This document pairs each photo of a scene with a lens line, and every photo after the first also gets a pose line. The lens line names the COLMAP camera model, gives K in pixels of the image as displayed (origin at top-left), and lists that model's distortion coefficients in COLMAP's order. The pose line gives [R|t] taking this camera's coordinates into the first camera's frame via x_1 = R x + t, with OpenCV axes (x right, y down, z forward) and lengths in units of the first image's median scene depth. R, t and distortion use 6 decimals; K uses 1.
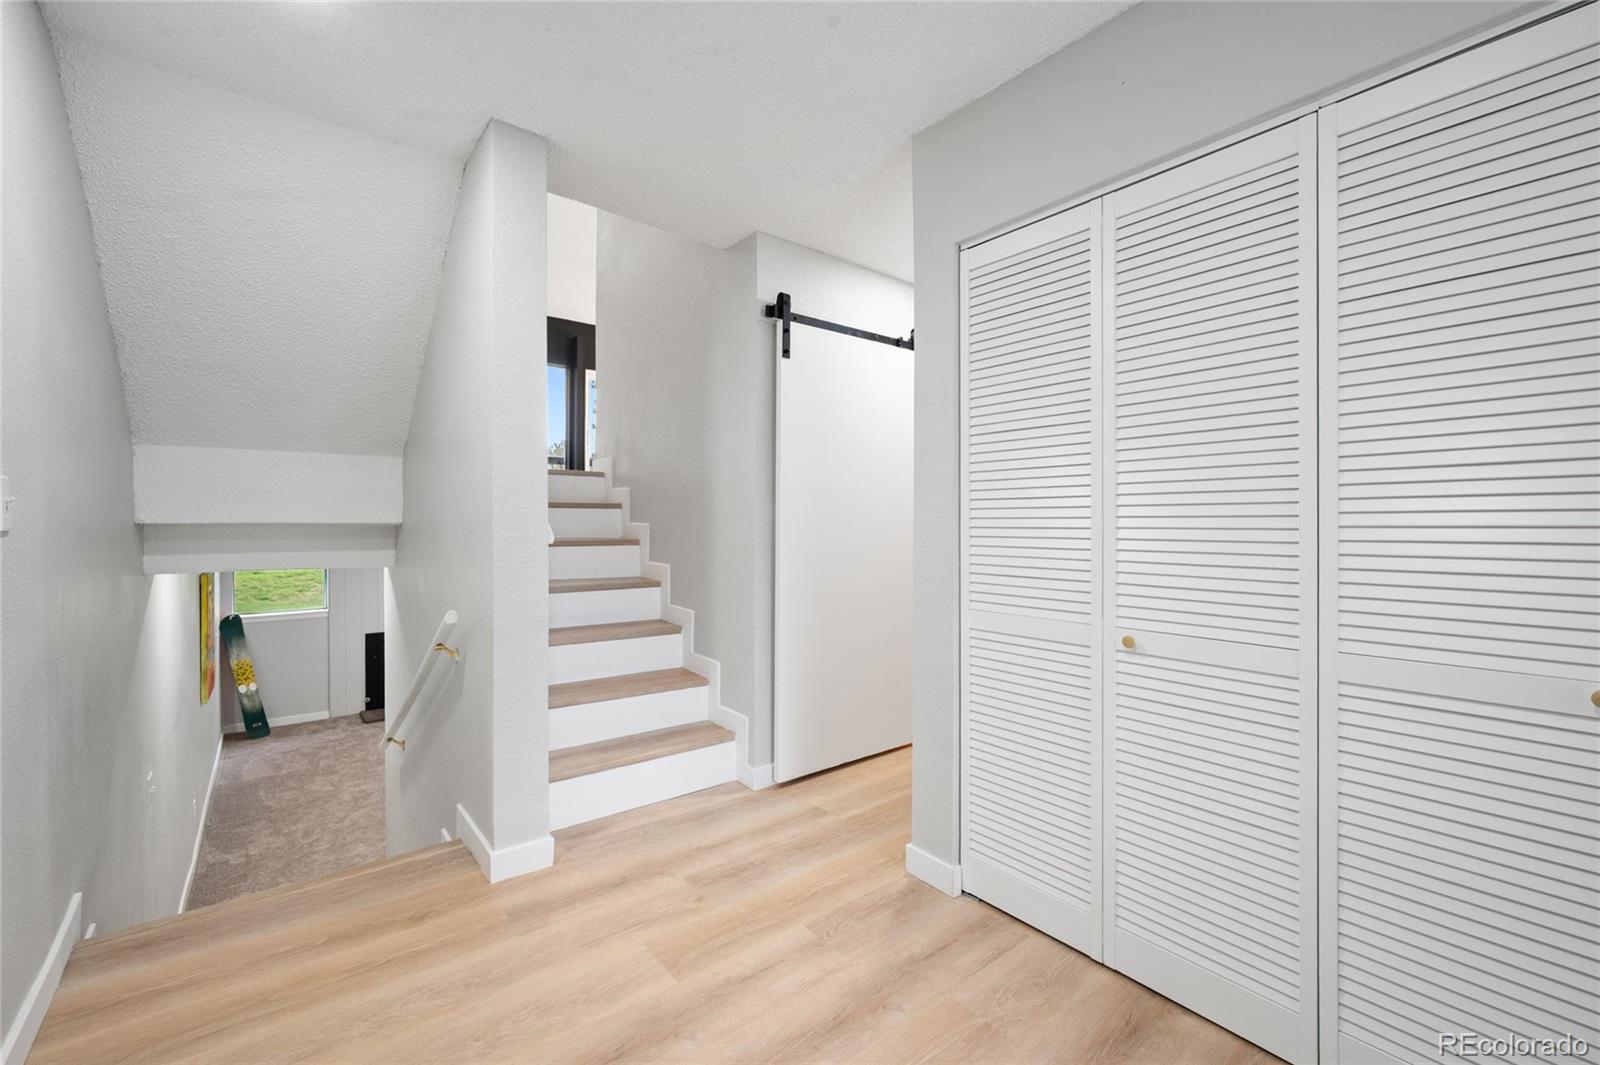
lens RADIAL K [[651.6, 0, 805.2], [0, 651.6, 528.2], [0, 0, 1]] dist [0.002226, 0.000233]
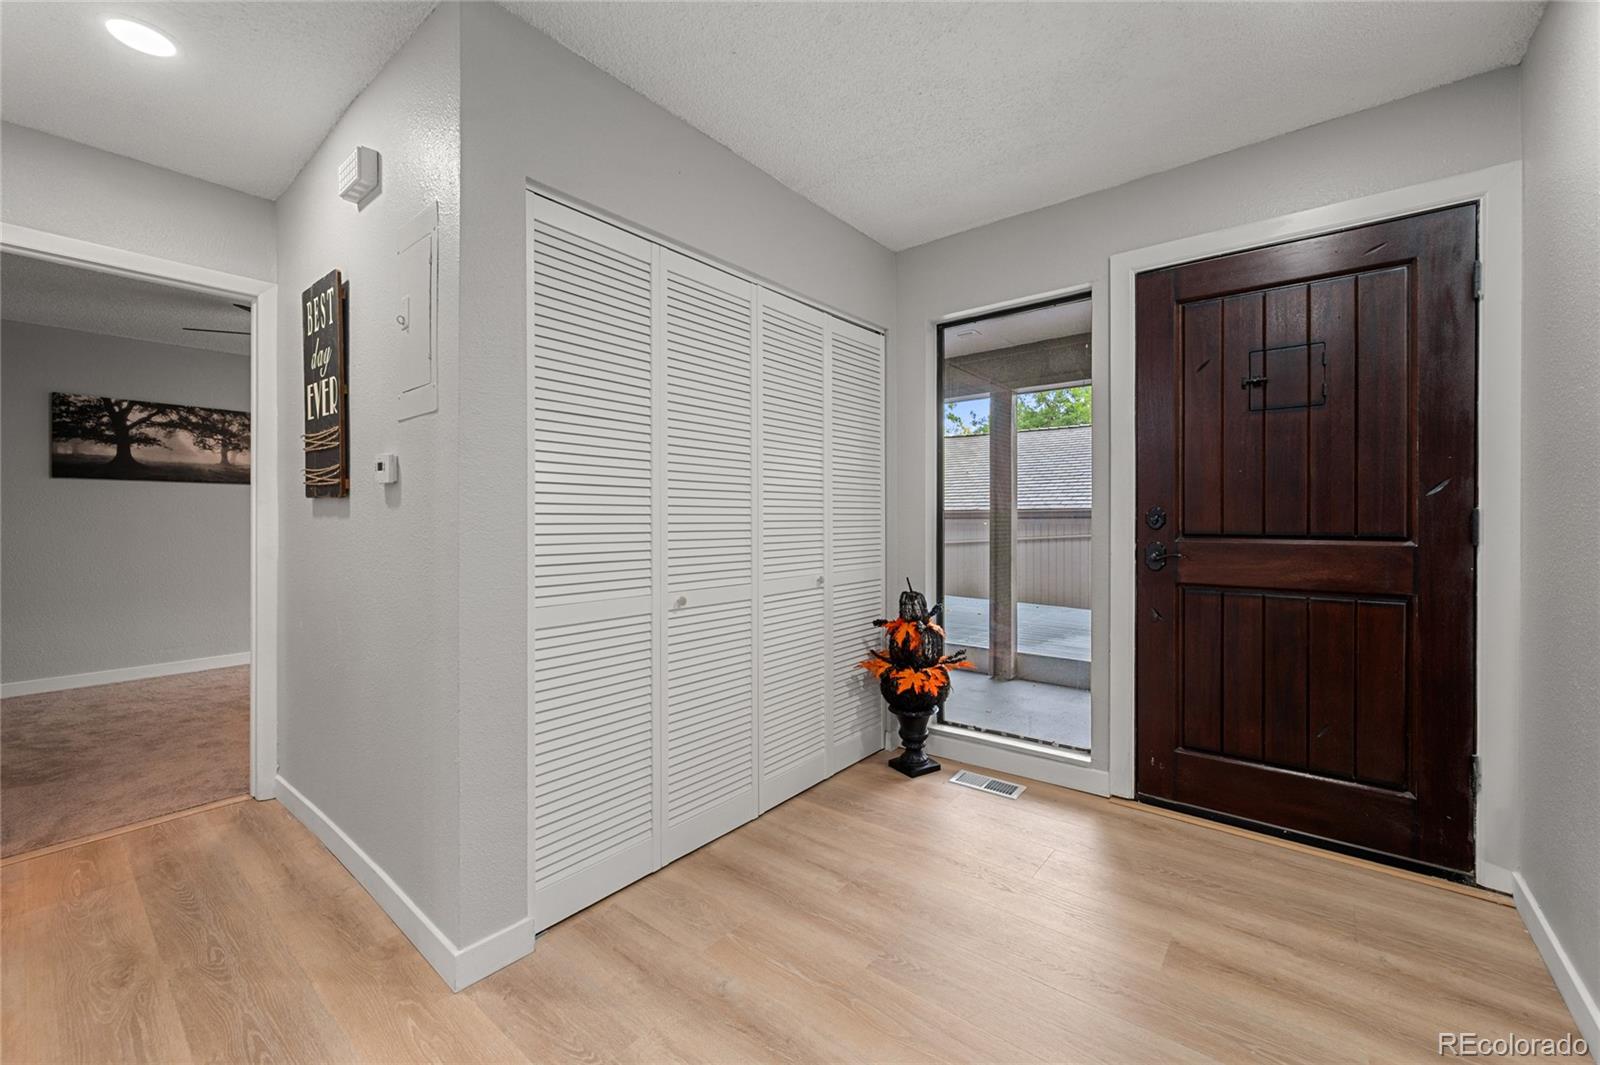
lens RADIAL K [[641.9, 0, 802.2], [0, 641.9, 519.6], [0, 0, 1]] dist [0.001741, 0.000162]
pose [[-0.209860, -0.004786, 0.977720, -0.795546], [0.006471, 0.999959, 0.006284, 0.003941], [-0.977710, 0.007646, -0.209820, 1.001427]]
